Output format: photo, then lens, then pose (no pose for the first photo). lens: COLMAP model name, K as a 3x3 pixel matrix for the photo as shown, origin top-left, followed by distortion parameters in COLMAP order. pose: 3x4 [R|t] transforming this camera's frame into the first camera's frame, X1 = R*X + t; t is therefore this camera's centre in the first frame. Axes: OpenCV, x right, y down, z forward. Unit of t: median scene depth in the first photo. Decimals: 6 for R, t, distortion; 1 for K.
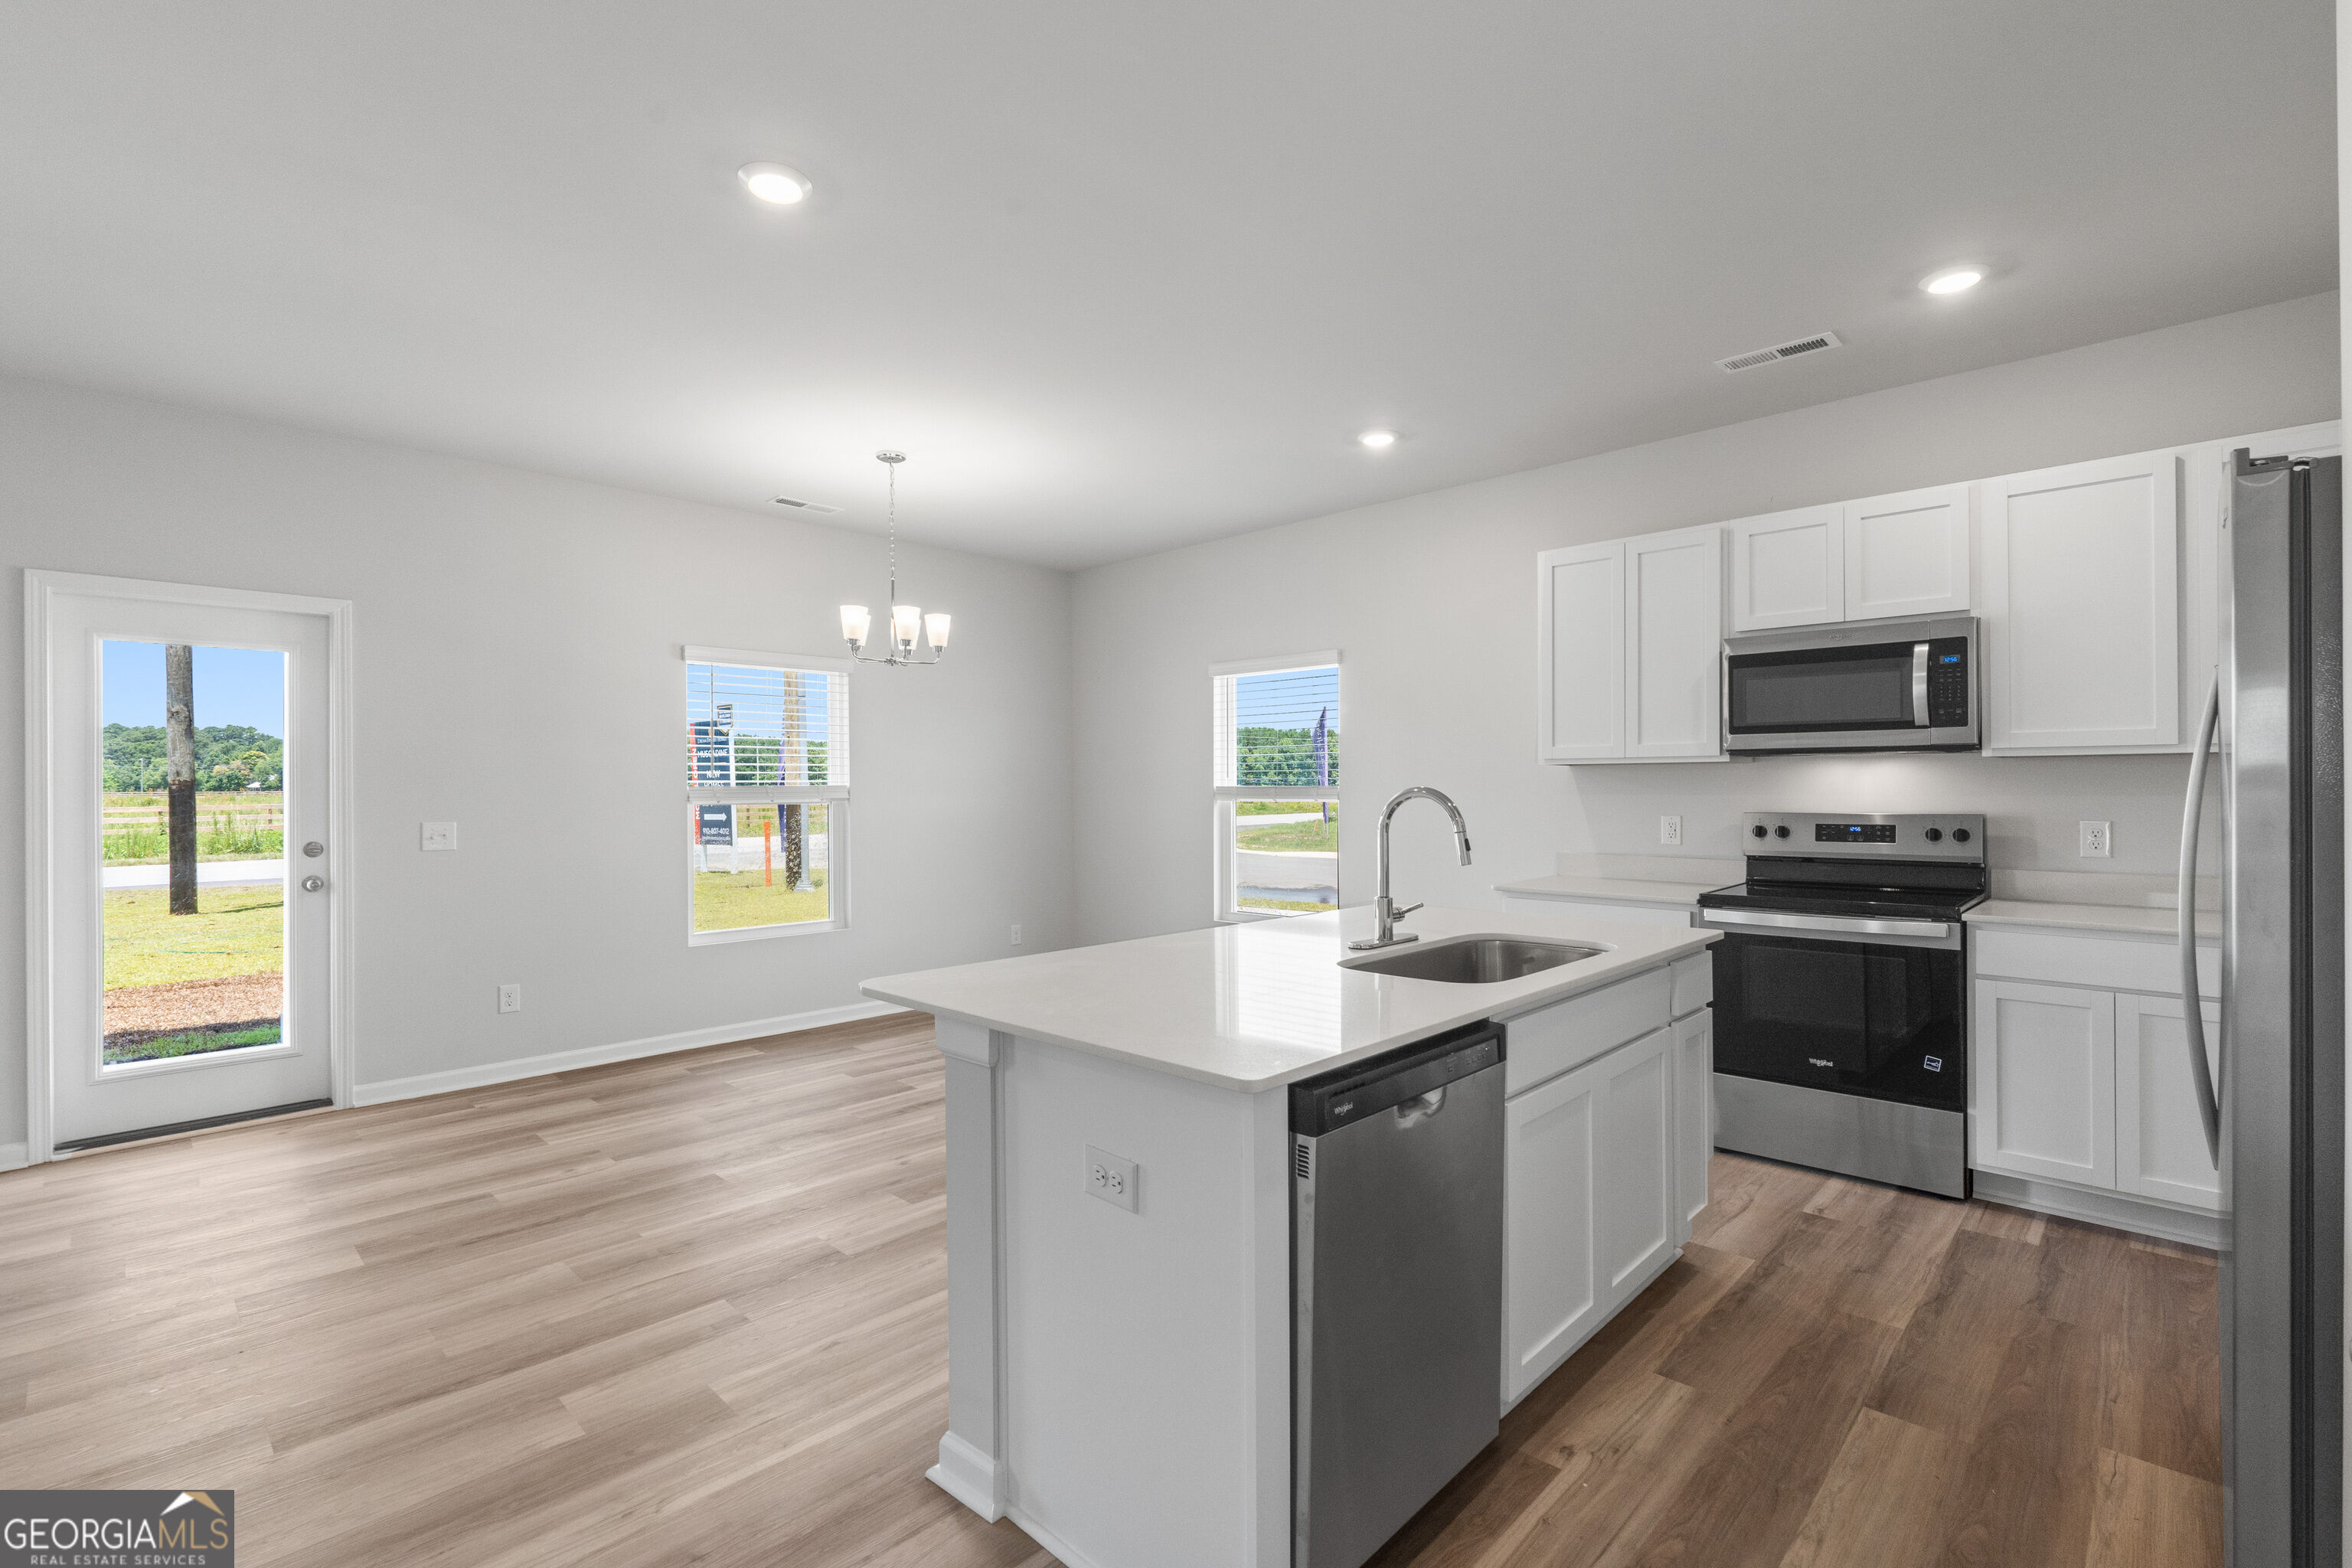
lens RADIAL K [[1051.3, 0, 1172.8], [0, 1051.3, 780.4], [0, 0, 1]] dist [-0.002589, -0.000636]
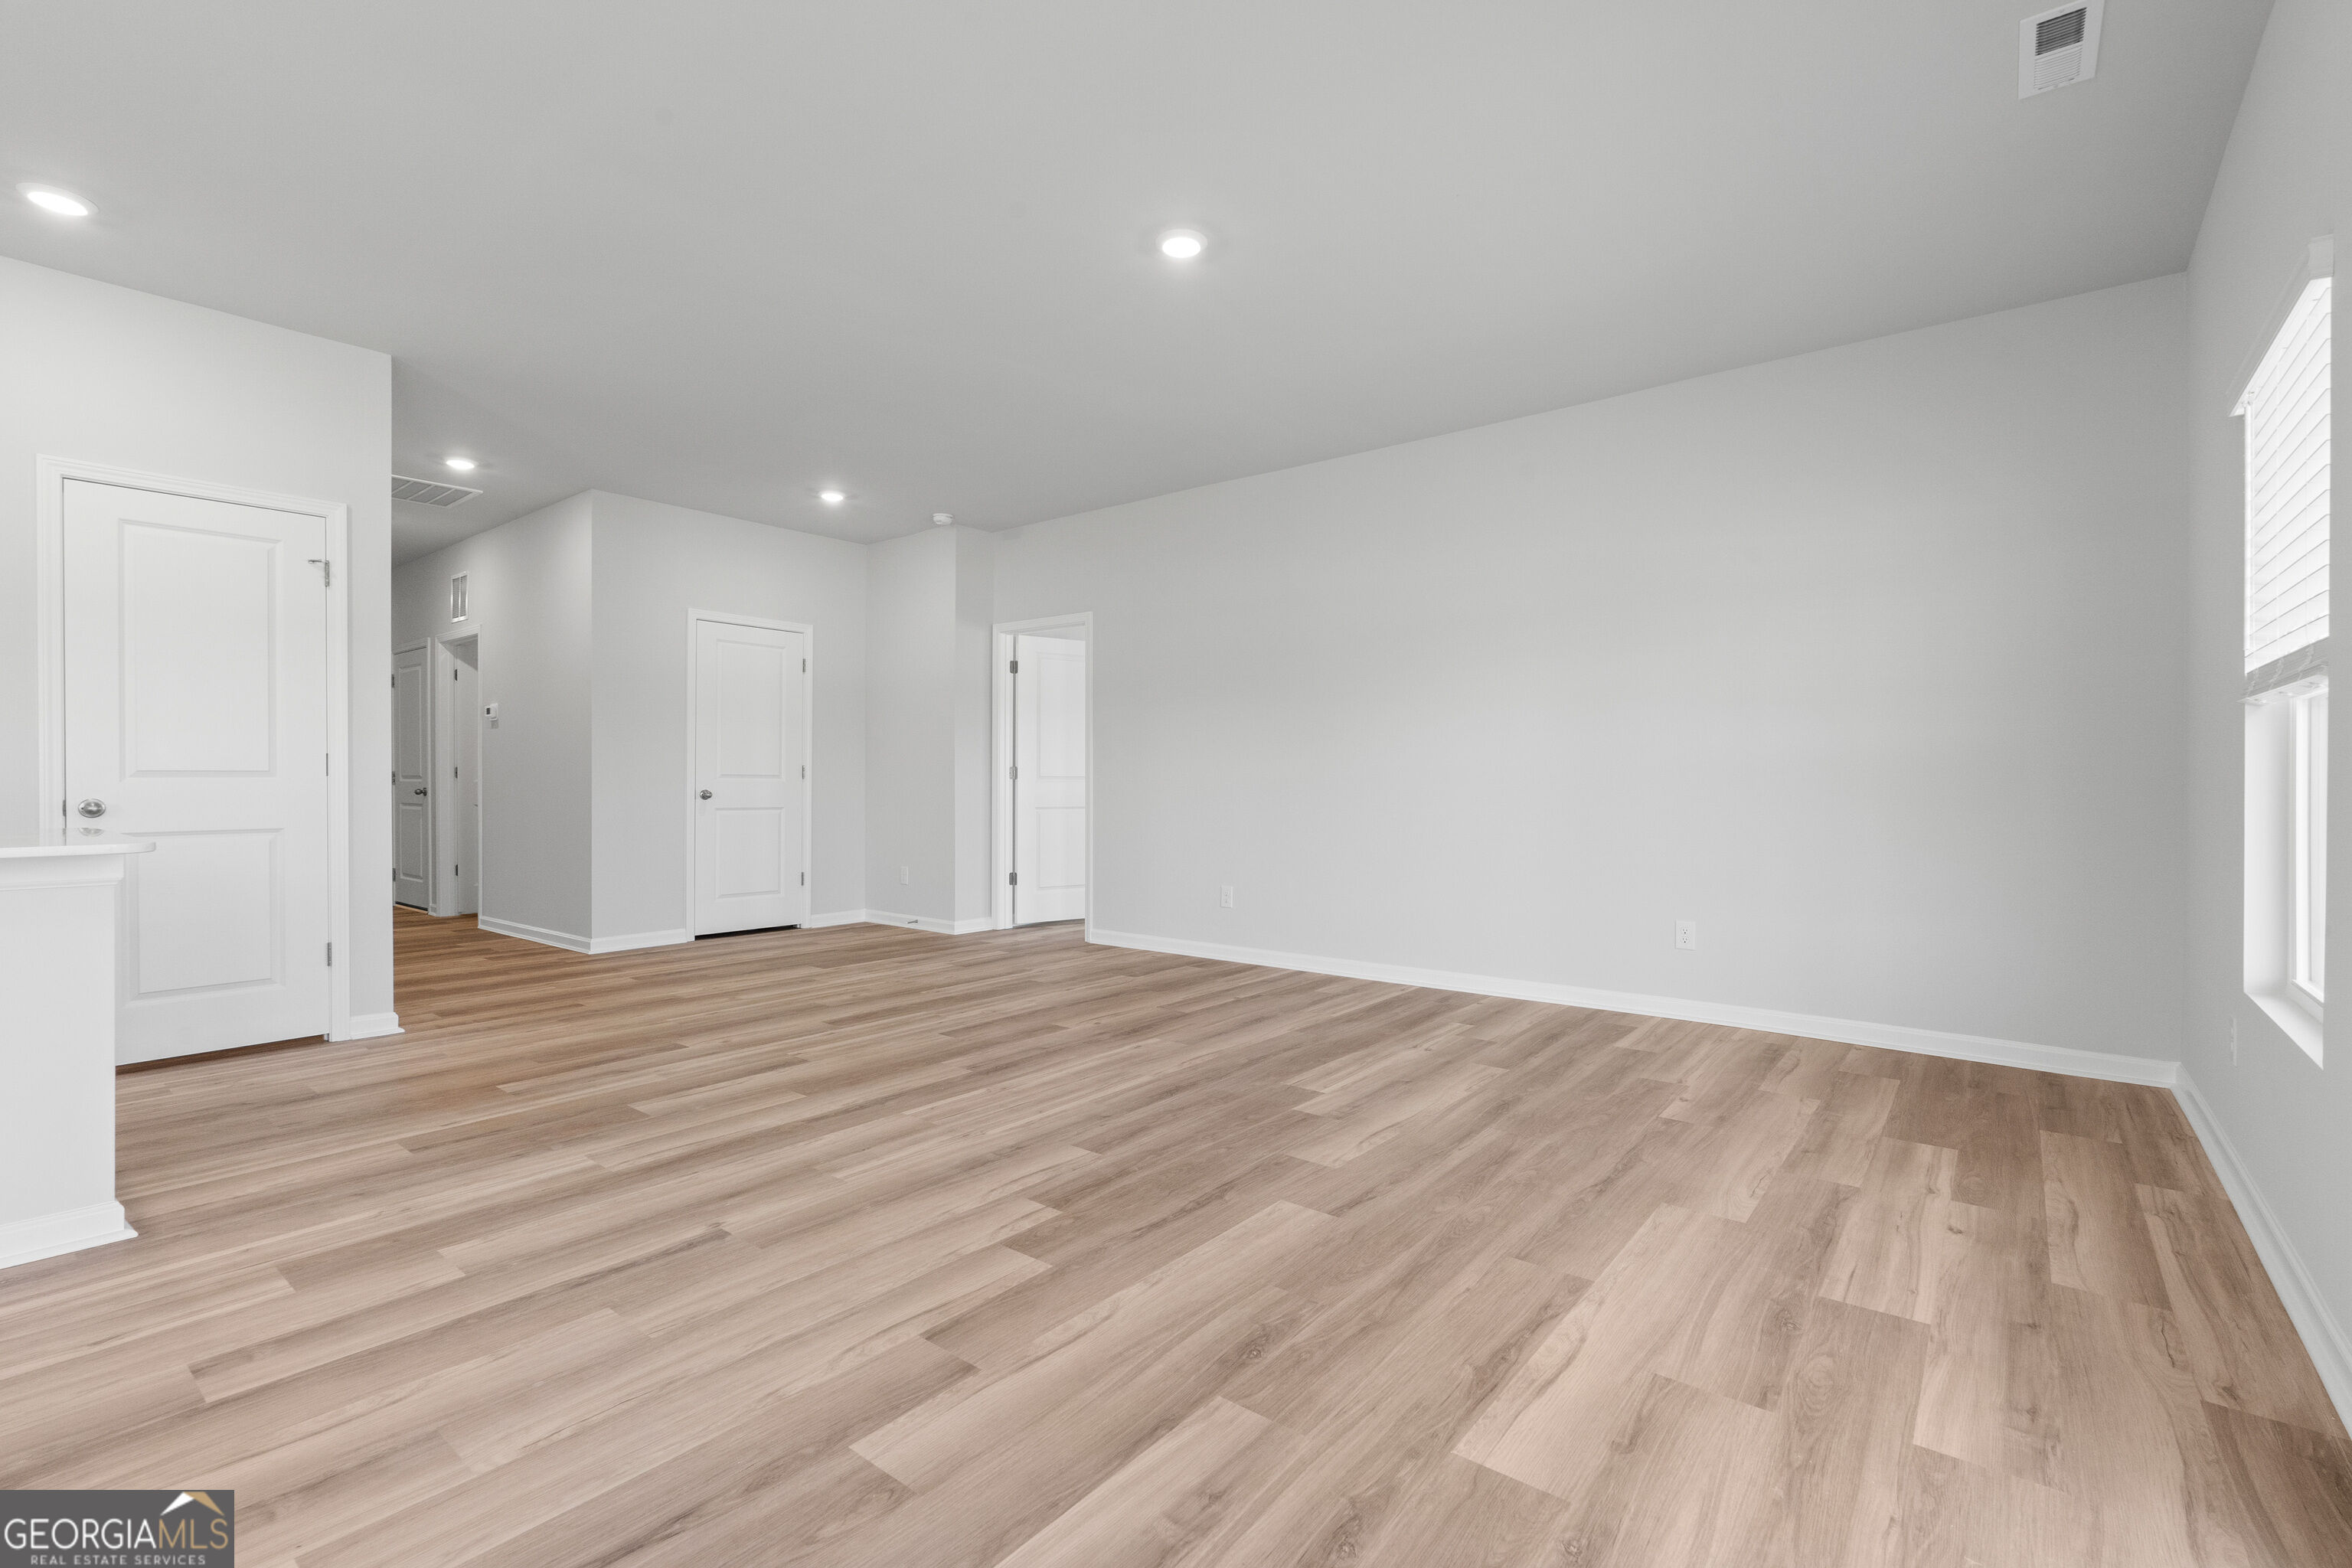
lens RADIAL K [[1049.8, 0, 1174.4], [0, 1049.8, 814.9], [0, 0, 1]] dist [-0.002217, -0.000301]
pose [[-0.995875, 0.008248, -0.090360, -0.718059], [0.006198, 0.999717, 0.022949, 0.088859], [0.090524, 0.022294, -0.995645, 1.254783]]
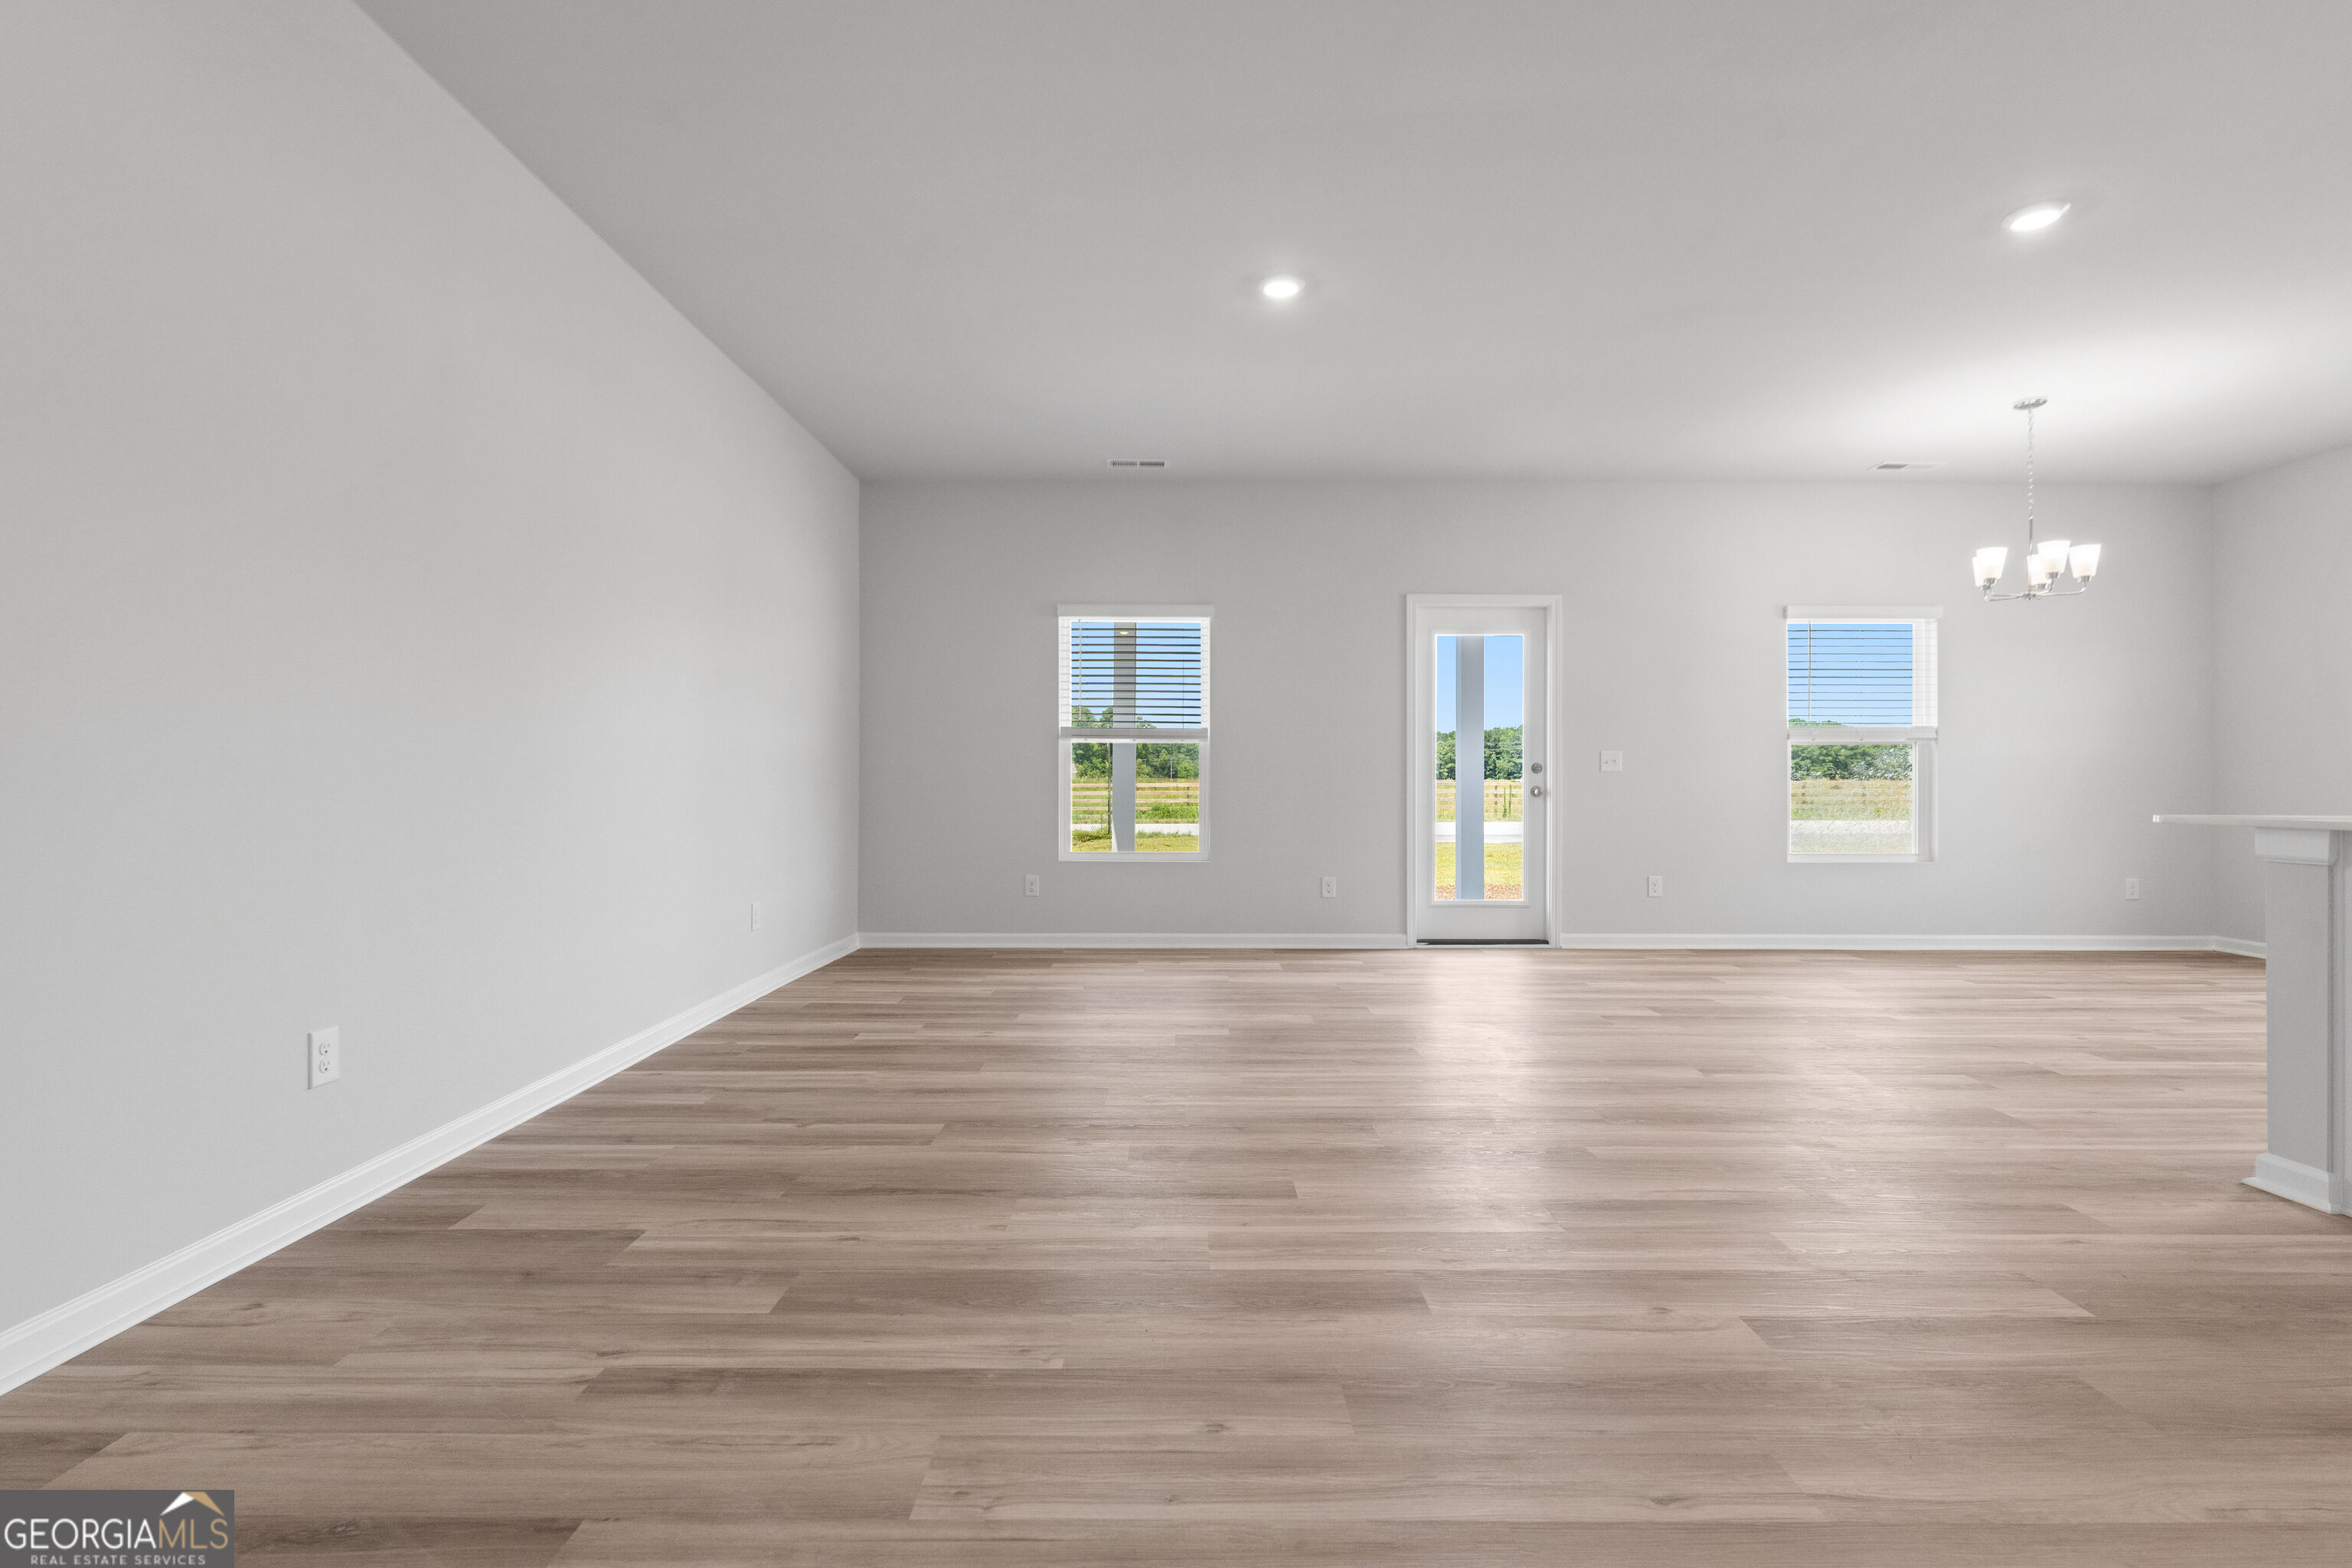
lens RADIAL K [[1073.4, 0, 1184.5], [0, 1073.4, 783.1], [0, 0, 1]] dist [-0.001725, -0.000005]
pose [[0.700063, 0.009587, -0.714017, -0.113728], [-0.001473, 0.999927, 0.011982, 0.083080], [0.714080, -0.007336, 0.700026, -0.476736]]
